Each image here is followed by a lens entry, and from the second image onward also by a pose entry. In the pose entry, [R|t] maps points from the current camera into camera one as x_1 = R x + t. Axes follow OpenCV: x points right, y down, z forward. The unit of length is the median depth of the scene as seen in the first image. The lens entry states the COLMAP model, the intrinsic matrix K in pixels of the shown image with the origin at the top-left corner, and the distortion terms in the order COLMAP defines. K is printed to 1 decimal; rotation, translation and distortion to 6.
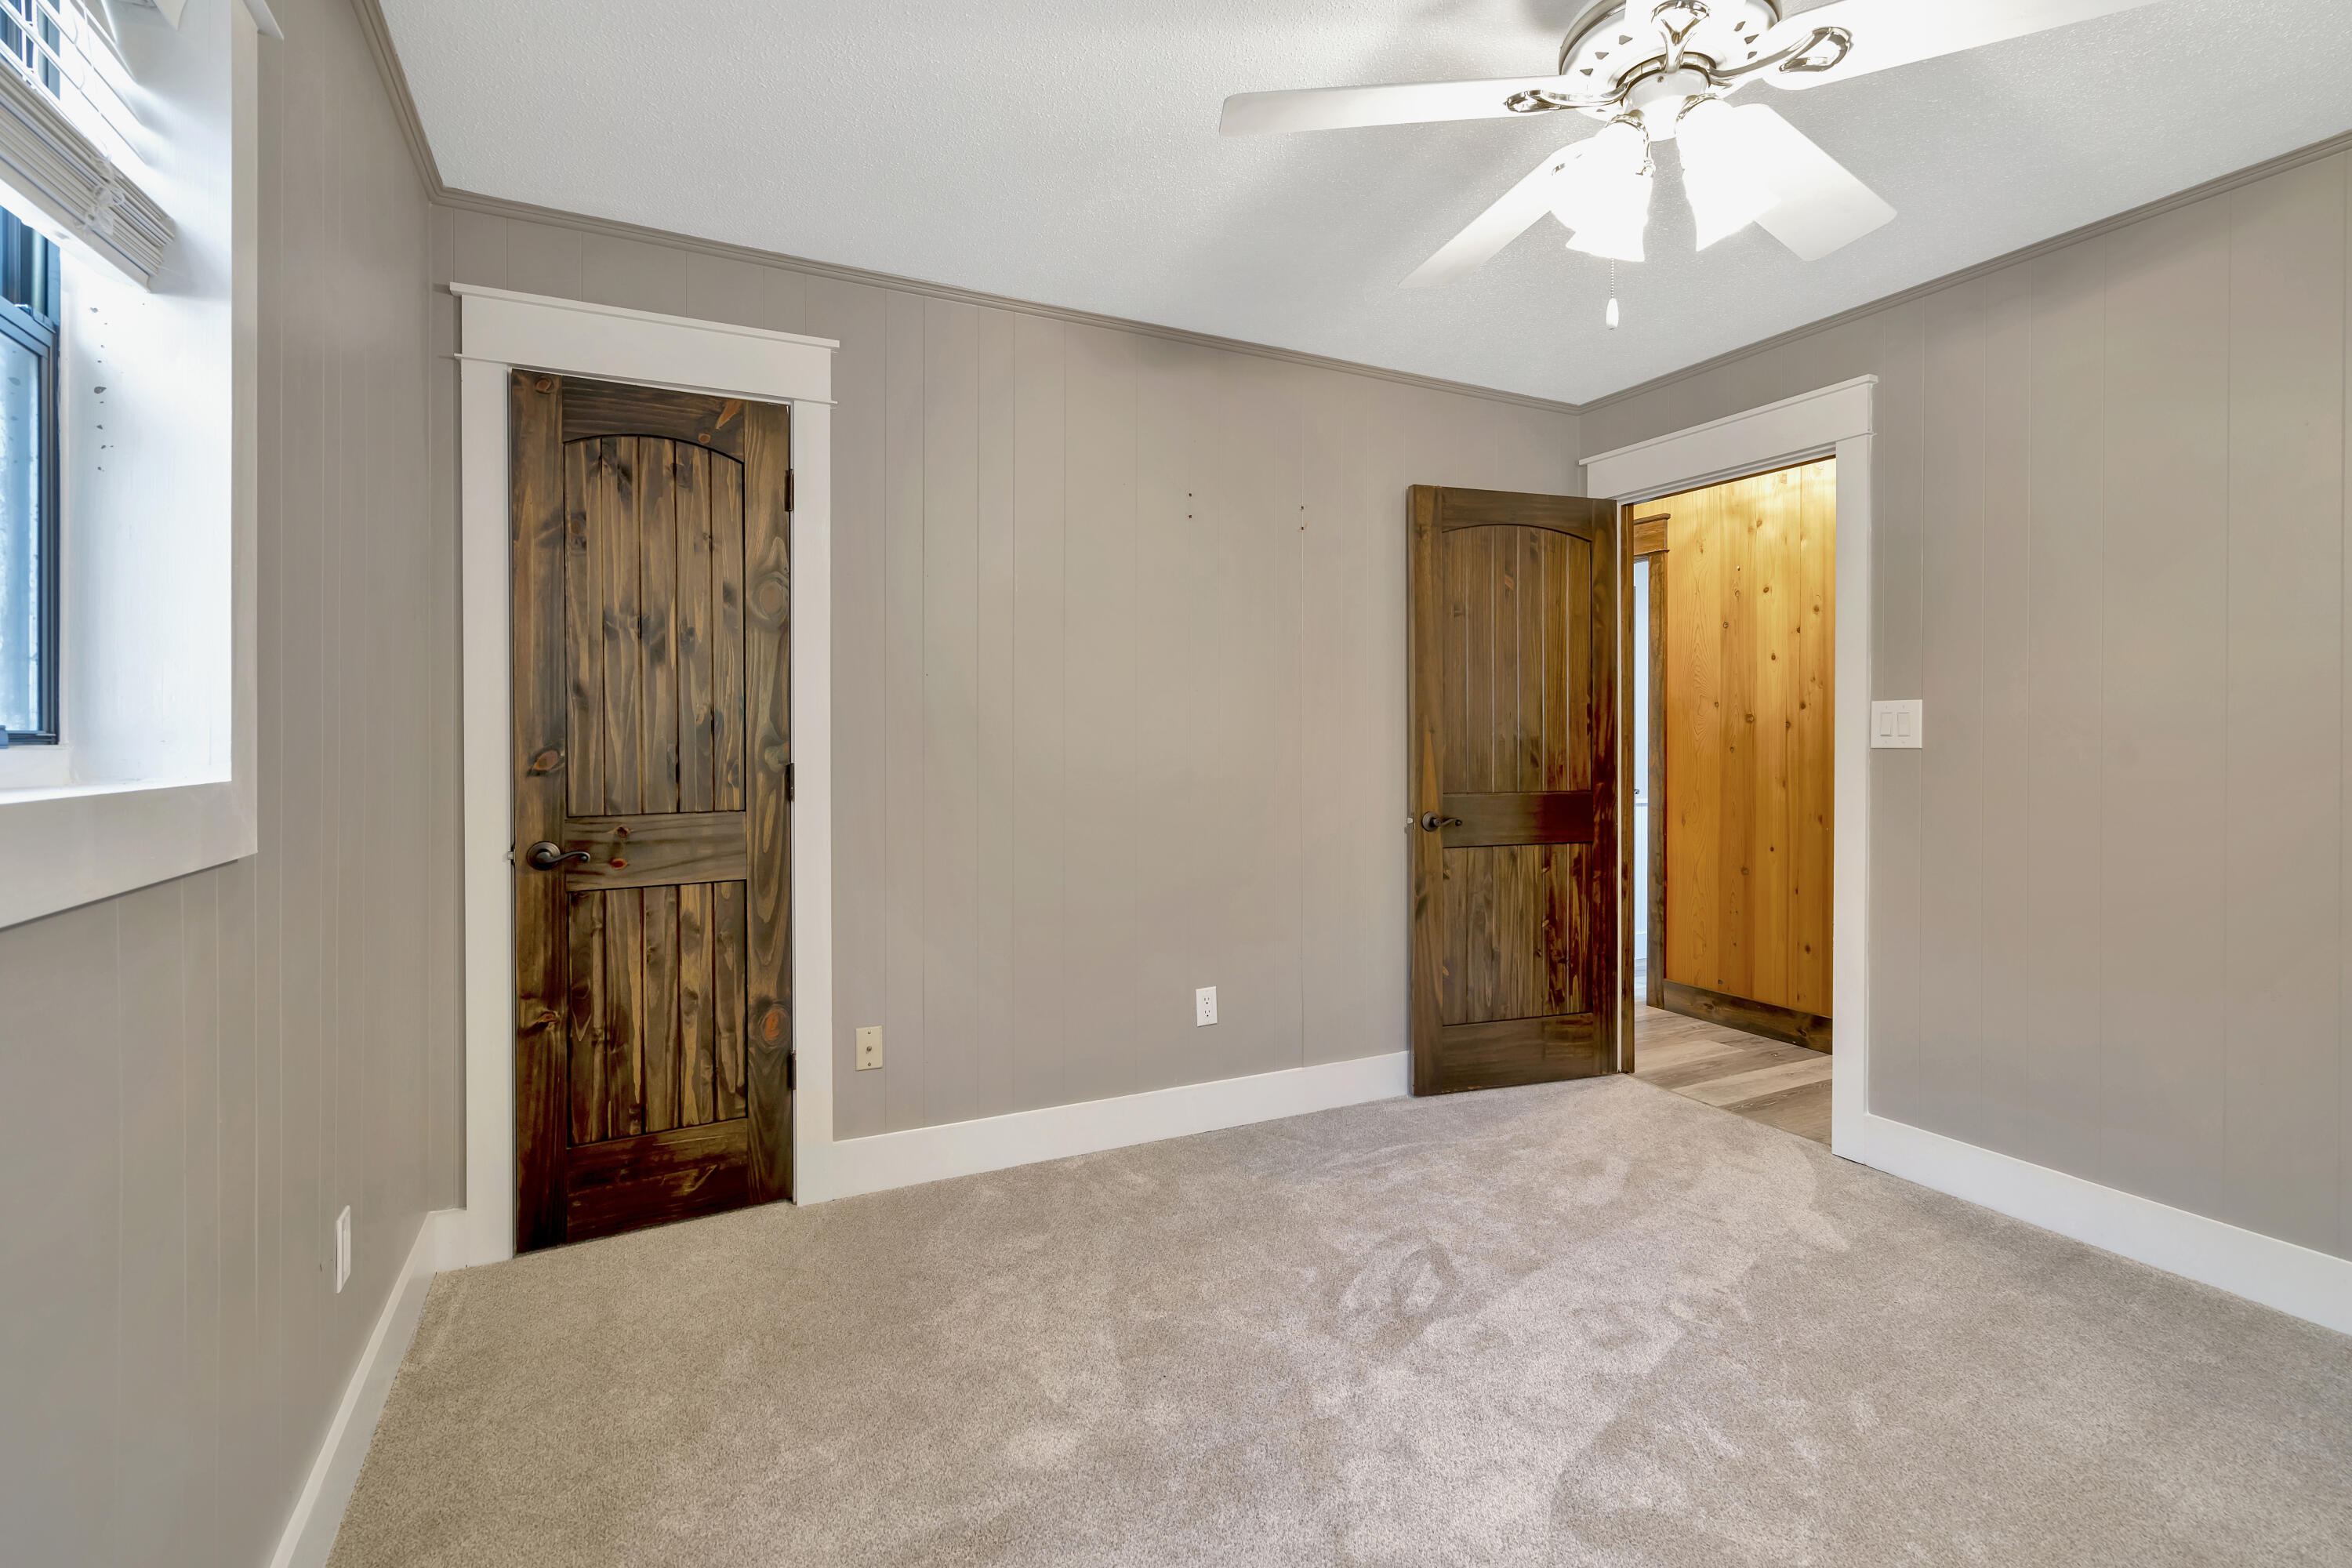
lens RADIAL K [[1068.7, 0, 1172.0], [0, 1068.7, 752.2], [0, 0, 1]] dist [0.002256, 0.000261]
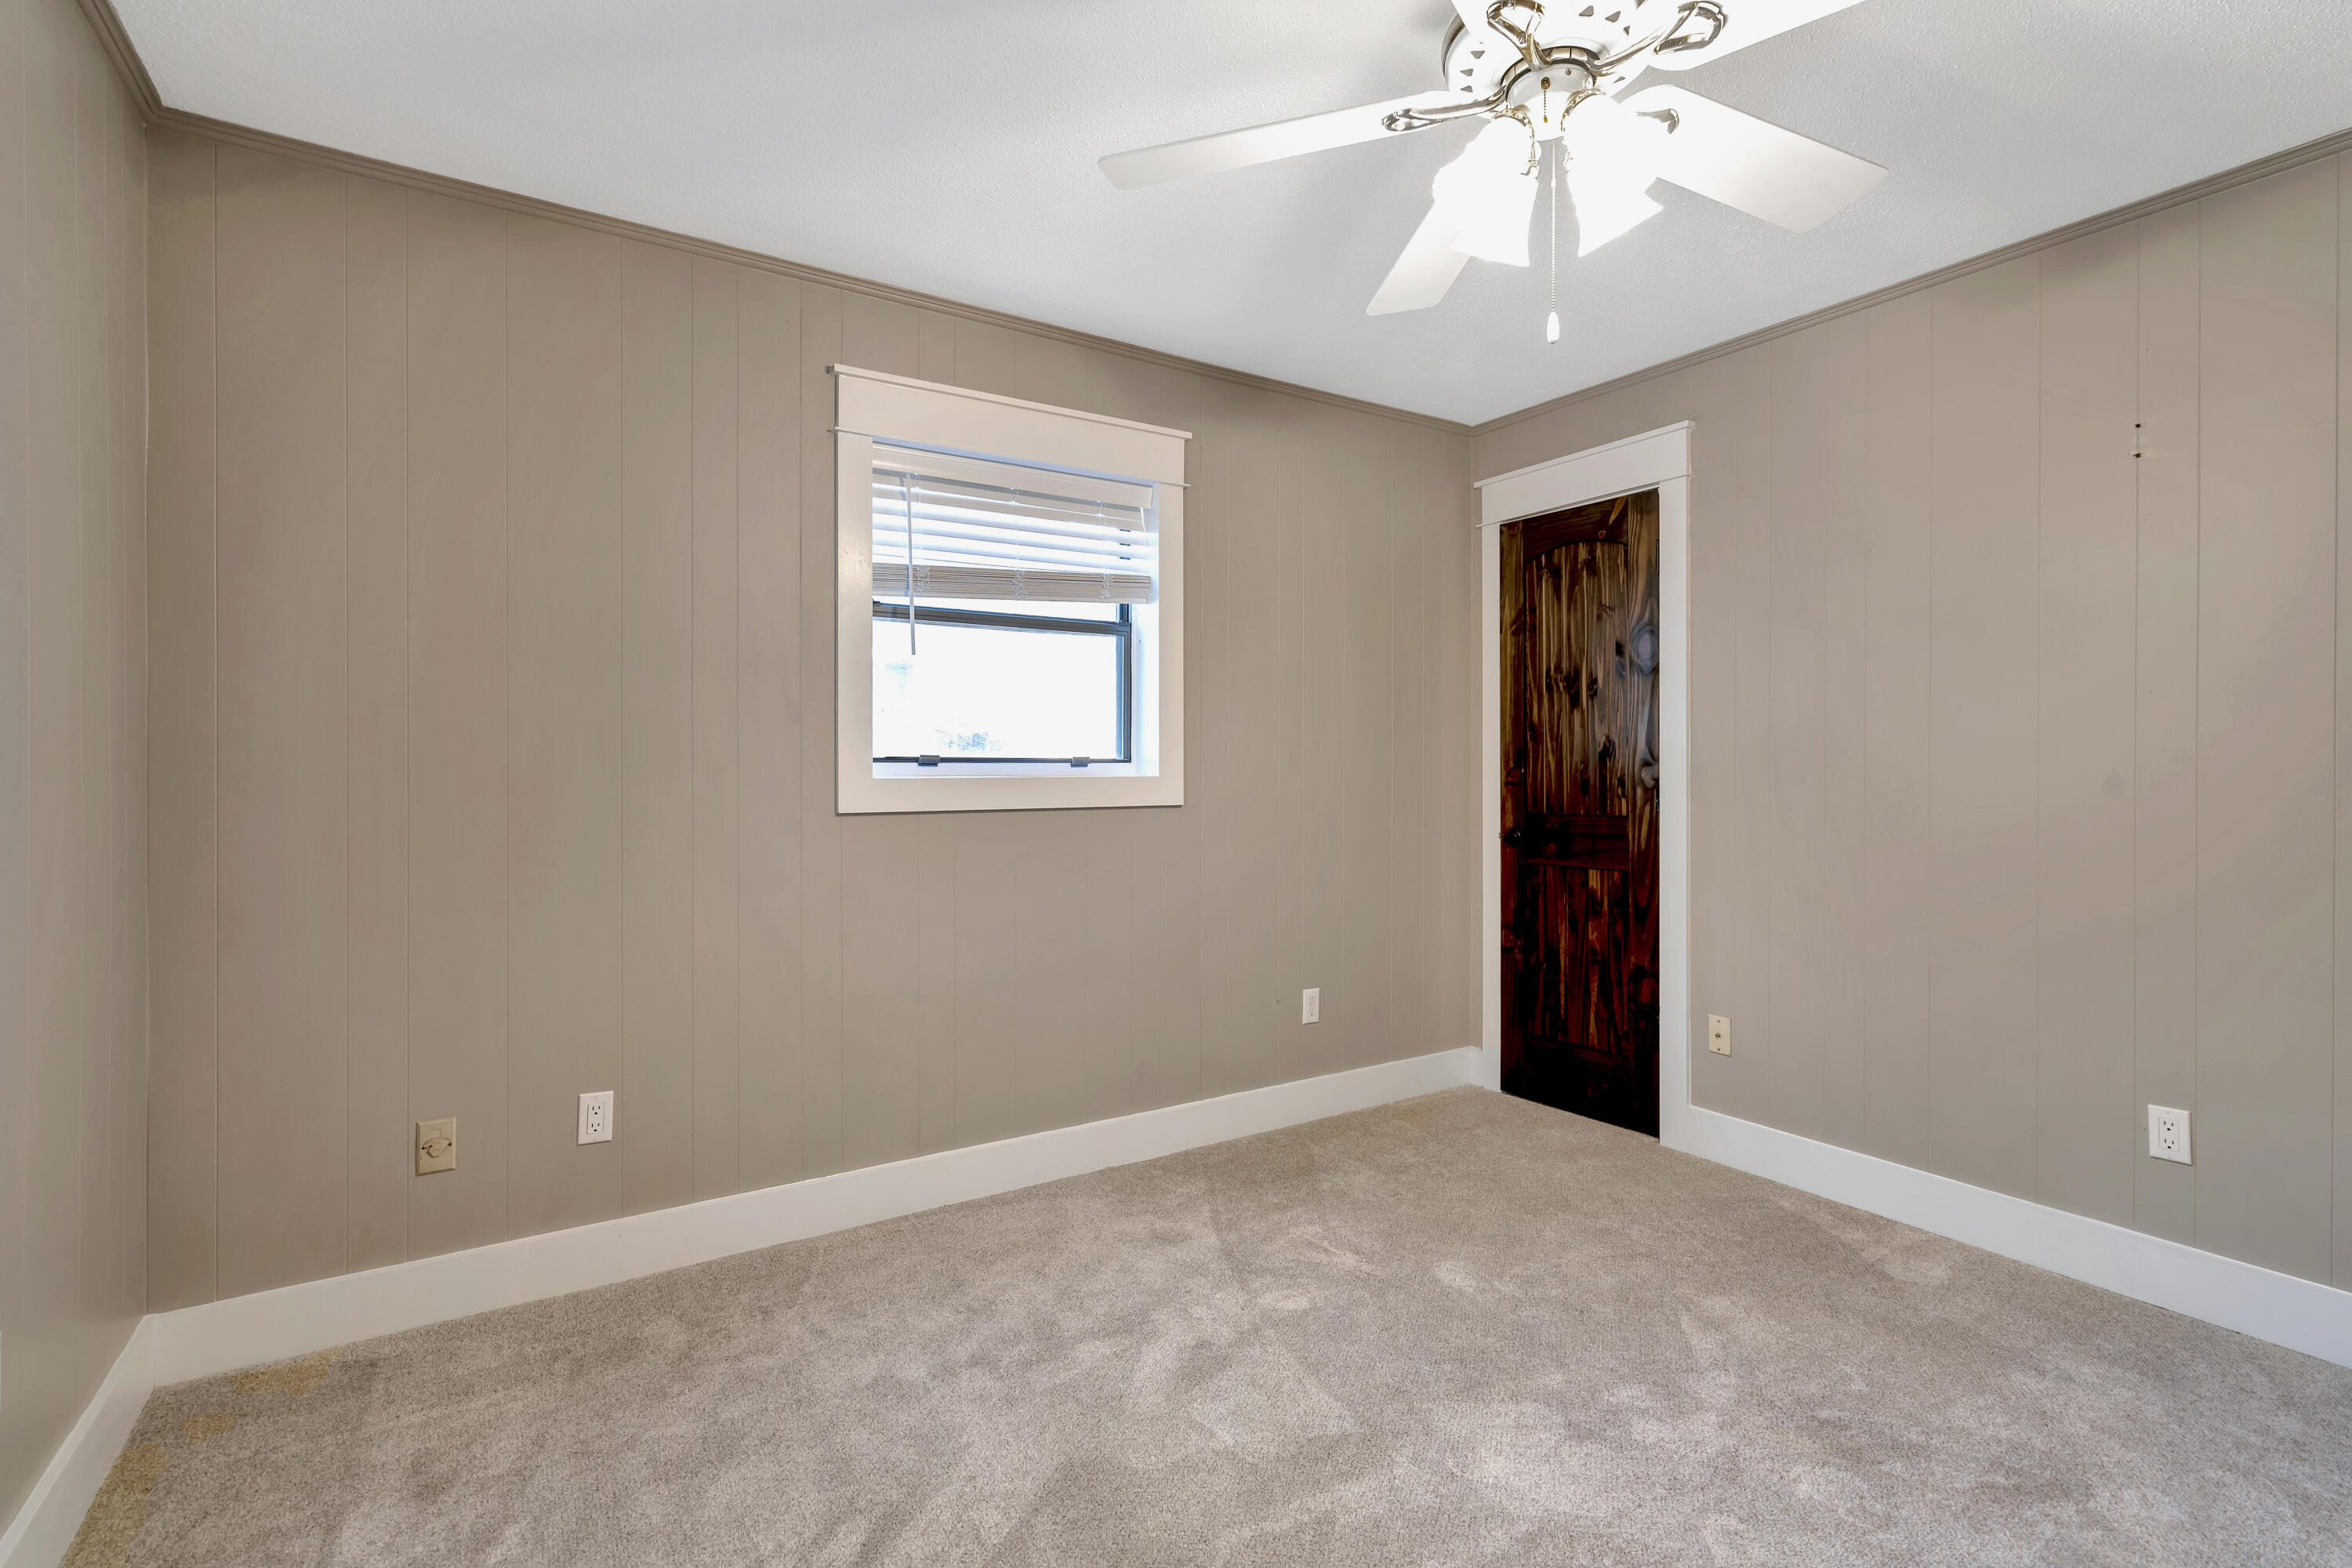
lens RADIAL K [[1080.6, 0, 1177.2], [0, 1080.6, 752.9], [0, 0, 1]] dist [0.000005, -0.000141]
pose [[0.120799, -0.002203, -0.992675, 0.832320], [-0.001533, 0.999996, -0.002406, -0.018060], [0.992676, 0.001812, 0.120795, 0.313897]]
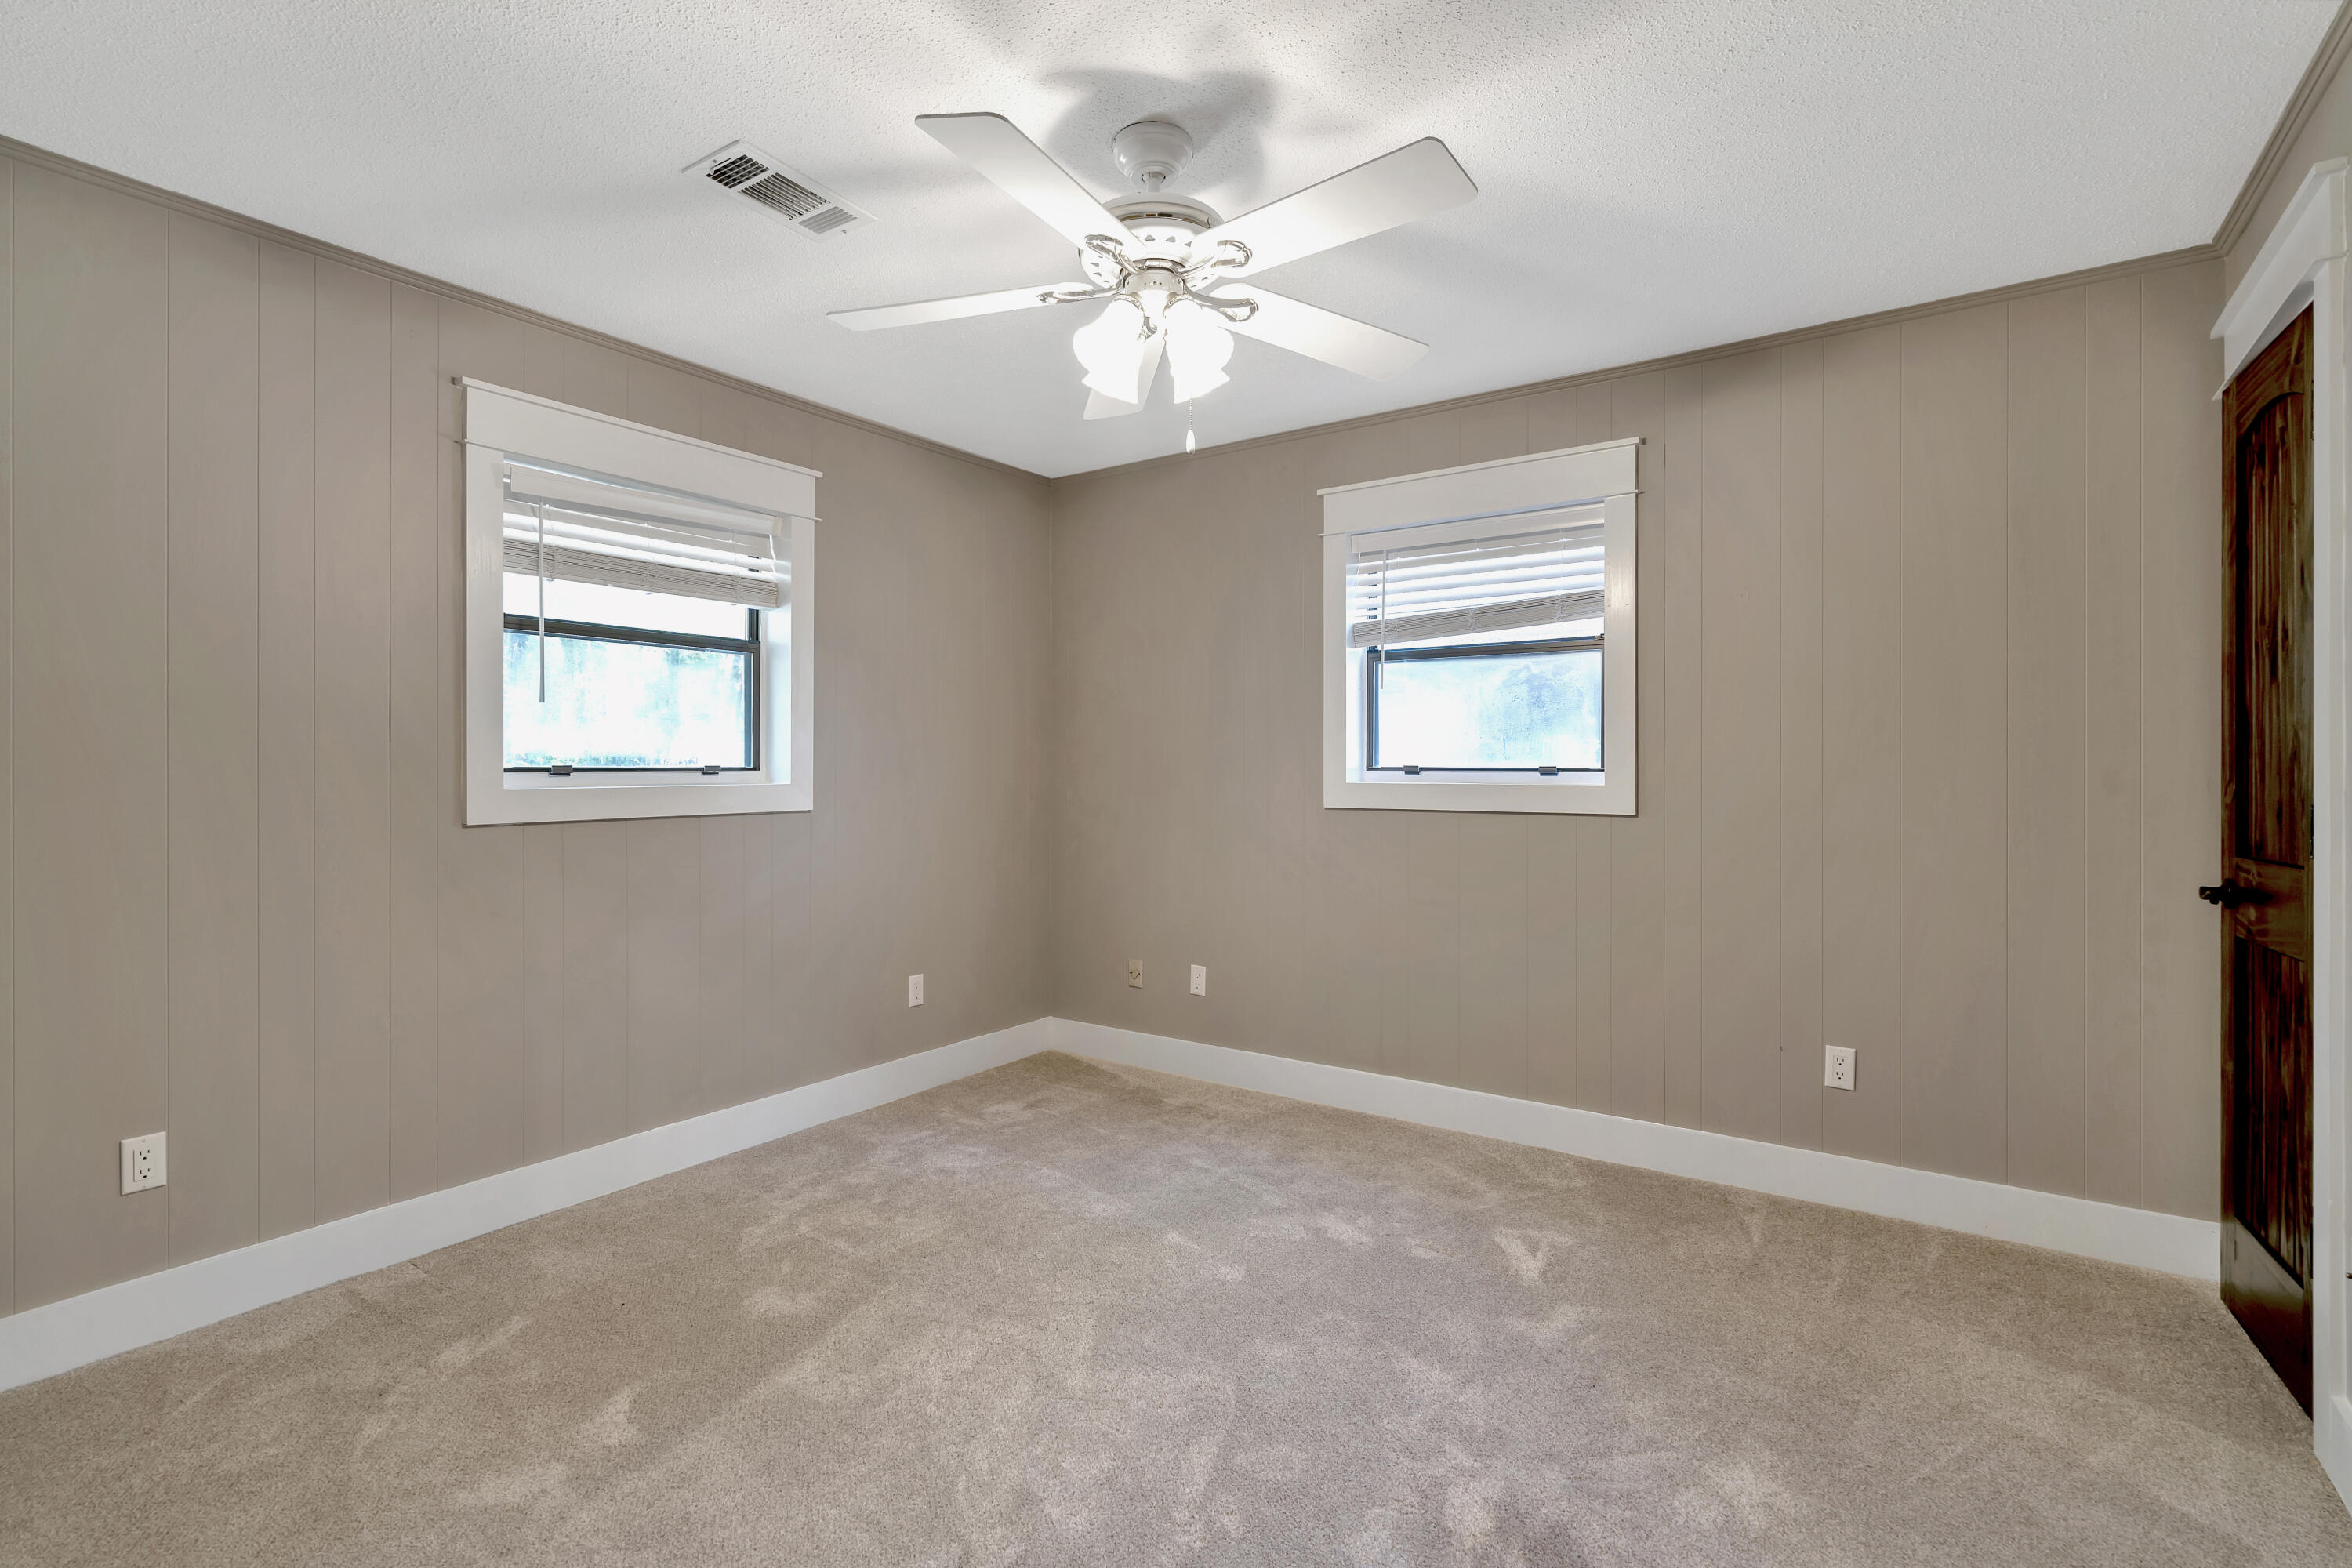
lens RADIAL K [[1080.6, 0, 1177.2], [0, 1080.6, 752.9], [0, 0, 1]] dist [0.000005, -0.000141]
pose [[-0.872932, 0.000622, -0.487842, 0.647326], [0.006454, 0.999926, -0.010274, -0.022351], [0.487800, -0.012117, -0.872871, 1.291575]]
